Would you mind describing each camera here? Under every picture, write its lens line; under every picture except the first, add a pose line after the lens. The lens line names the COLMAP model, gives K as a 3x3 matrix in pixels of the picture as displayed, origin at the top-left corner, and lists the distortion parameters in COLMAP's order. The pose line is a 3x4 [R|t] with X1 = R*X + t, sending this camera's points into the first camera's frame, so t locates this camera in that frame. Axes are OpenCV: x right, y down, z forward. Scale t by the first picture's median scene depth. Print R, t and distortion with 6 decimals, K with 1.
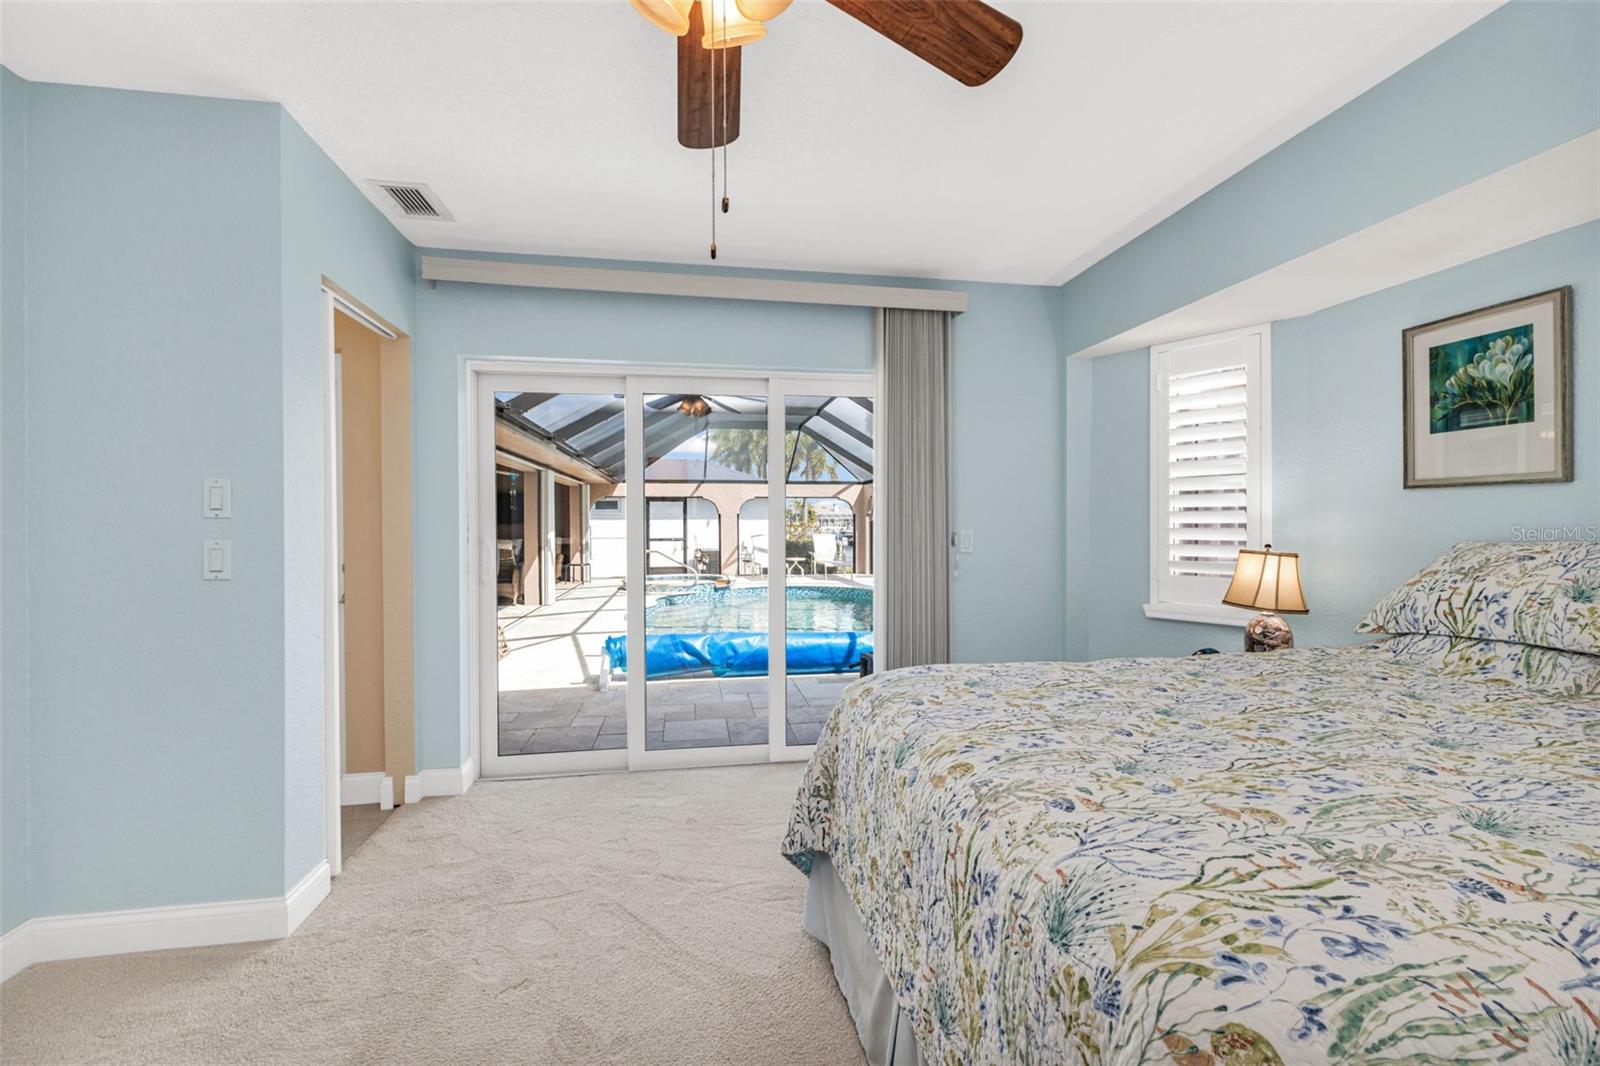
lens RADIAL K [[689.3, 0, 798.7], [0, 689.3, 523.9], [0, 0, 1]] dist [0.005363, 0.000190]
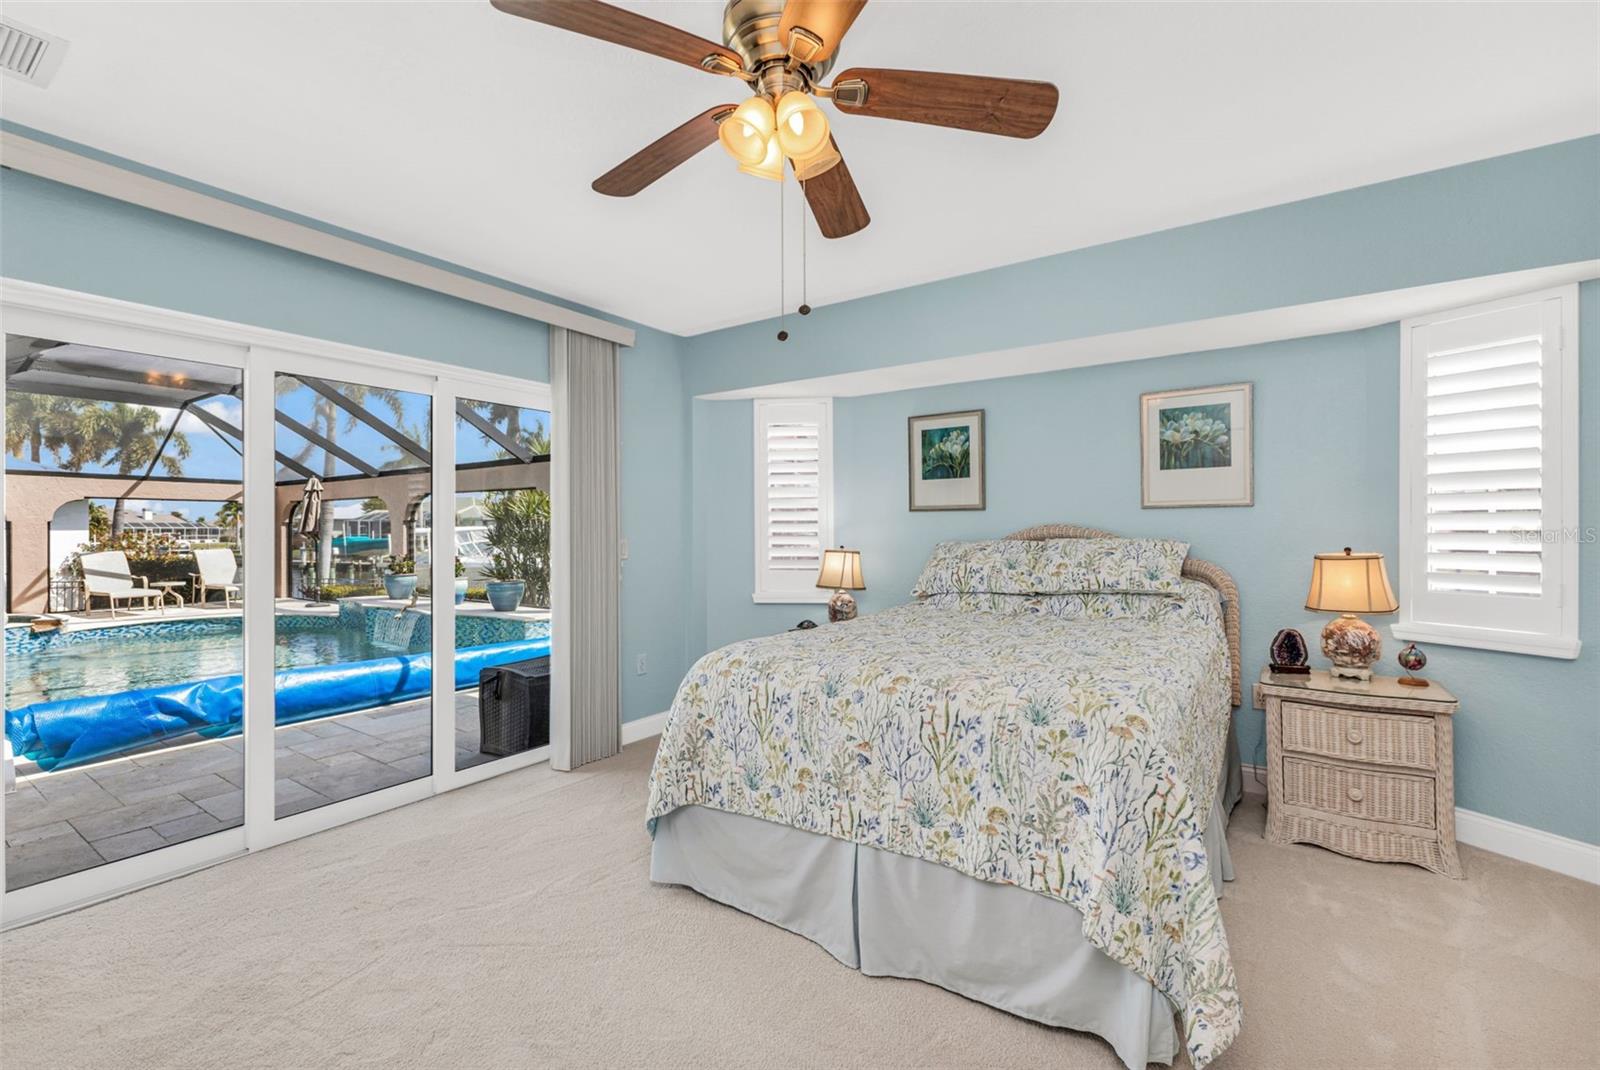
lens RADIAL K [[704.6, 0, 796.6], [0, 704.6, 522.8], [0, 0, 1]] dist [0.009166, 0.000312]
pose [[0.698154, 0.008260, 0.715900, -0.491874], [0.003665, 0.999879, -0.015111, 0.002134], [-0.715938, 0.013174, 0.698039, -0.000800]]
